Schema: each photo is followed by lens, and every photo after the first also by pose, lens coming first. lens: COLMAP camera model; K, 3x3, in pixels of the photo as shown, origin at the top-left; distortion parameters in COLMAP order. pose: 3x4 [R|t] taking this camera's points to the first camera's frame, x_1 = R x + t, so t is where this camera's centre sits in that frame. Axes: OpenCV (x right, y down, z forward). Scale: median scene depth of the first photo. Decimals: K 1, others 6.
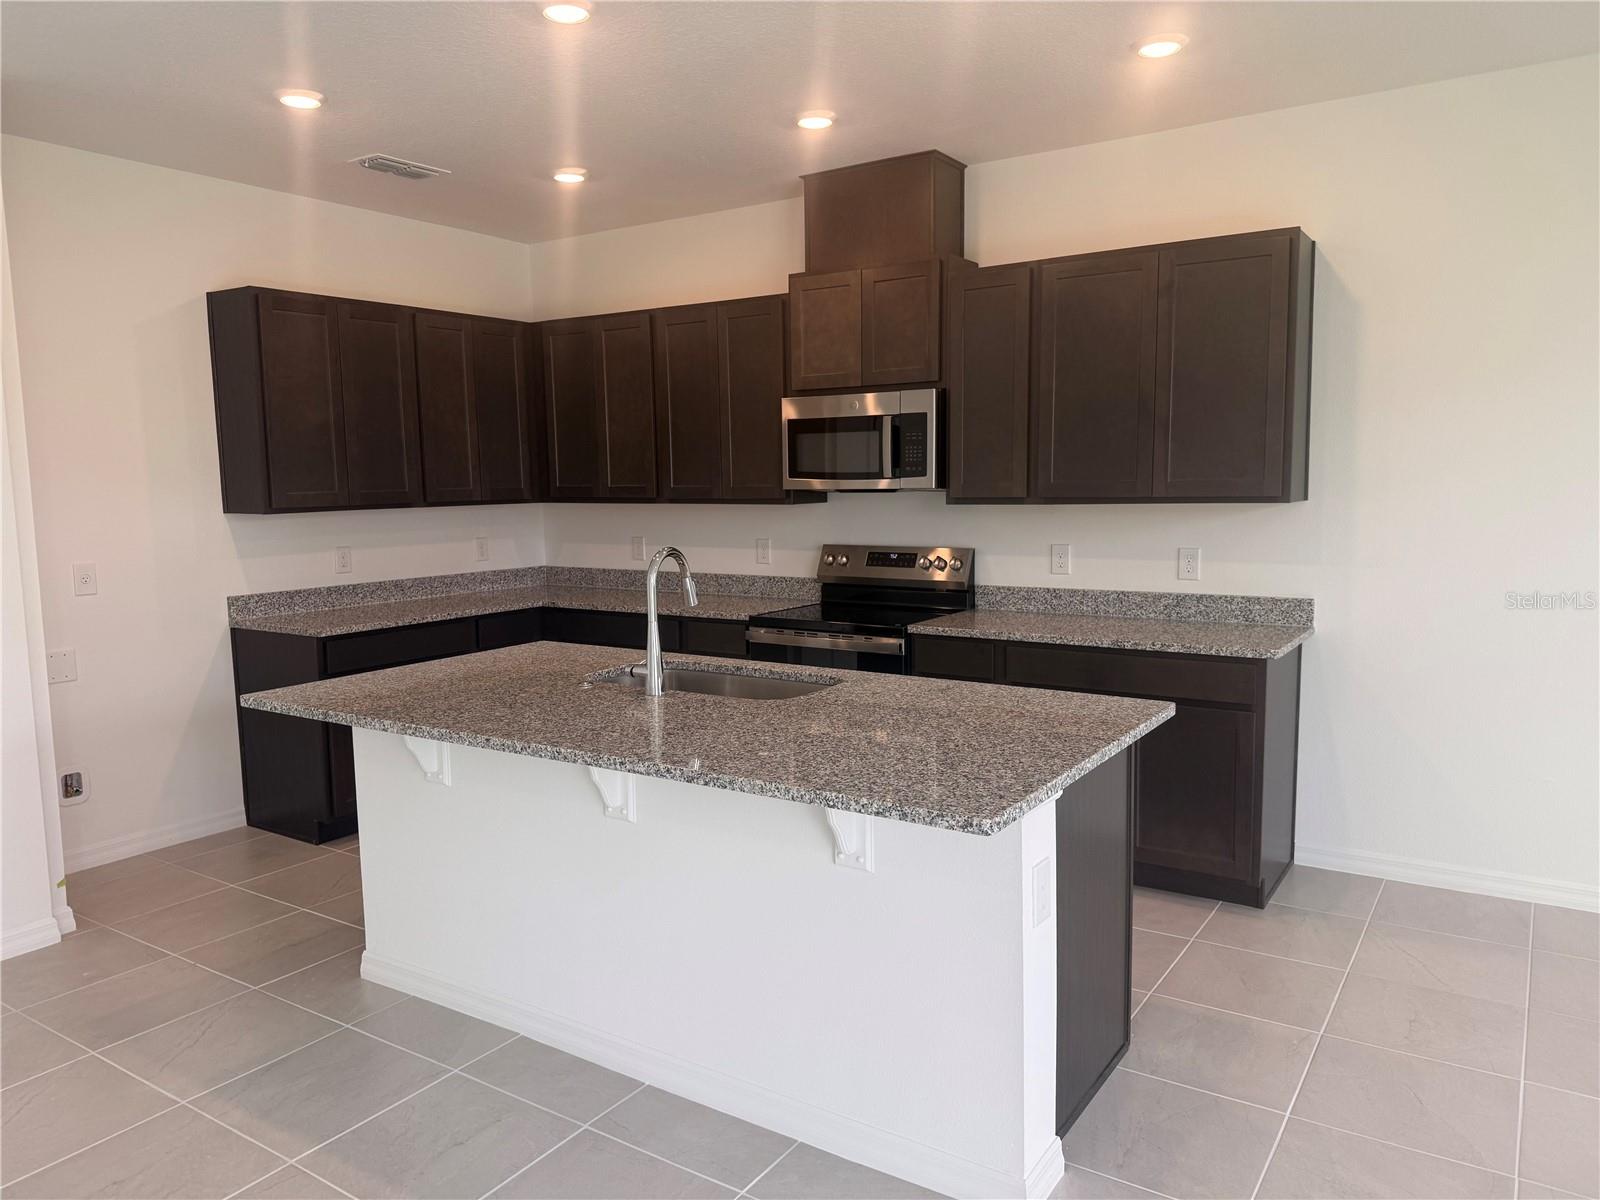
lens RADIAL K [[1138.5, 0, 796.6], [0, 1138.5, 603.6], [0, 0, 1]] dist [0.060674, -0.022486]
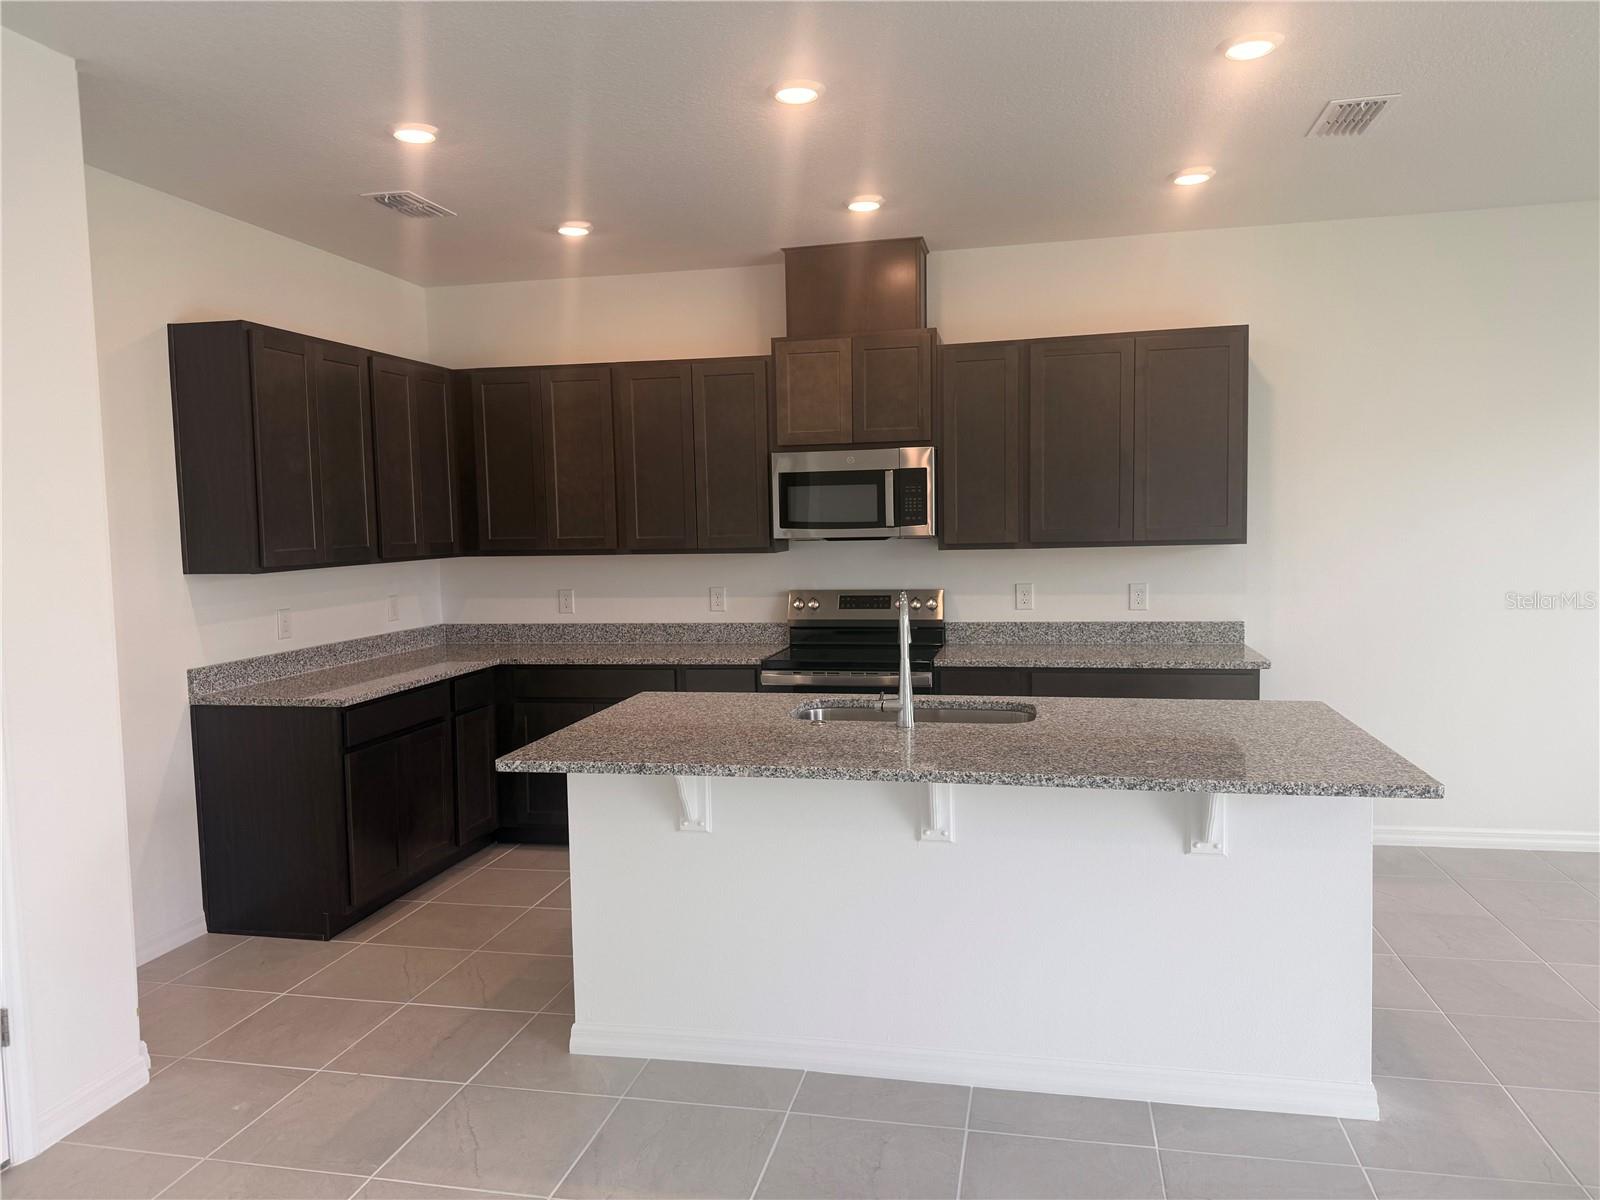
lens RADIAL K [[1138.5, 0, 774.3], [0, 1138.5, 599.5], [0, 0, 1]] dist [0.060674, -0.022486]
pose [[0.929535, -0.030549, 0.367466, -0.411829], [0.049061, 0.997948, -0.041139, -0.001129], [-0.365456, 0.056268, 0.929126, 0.026977]]
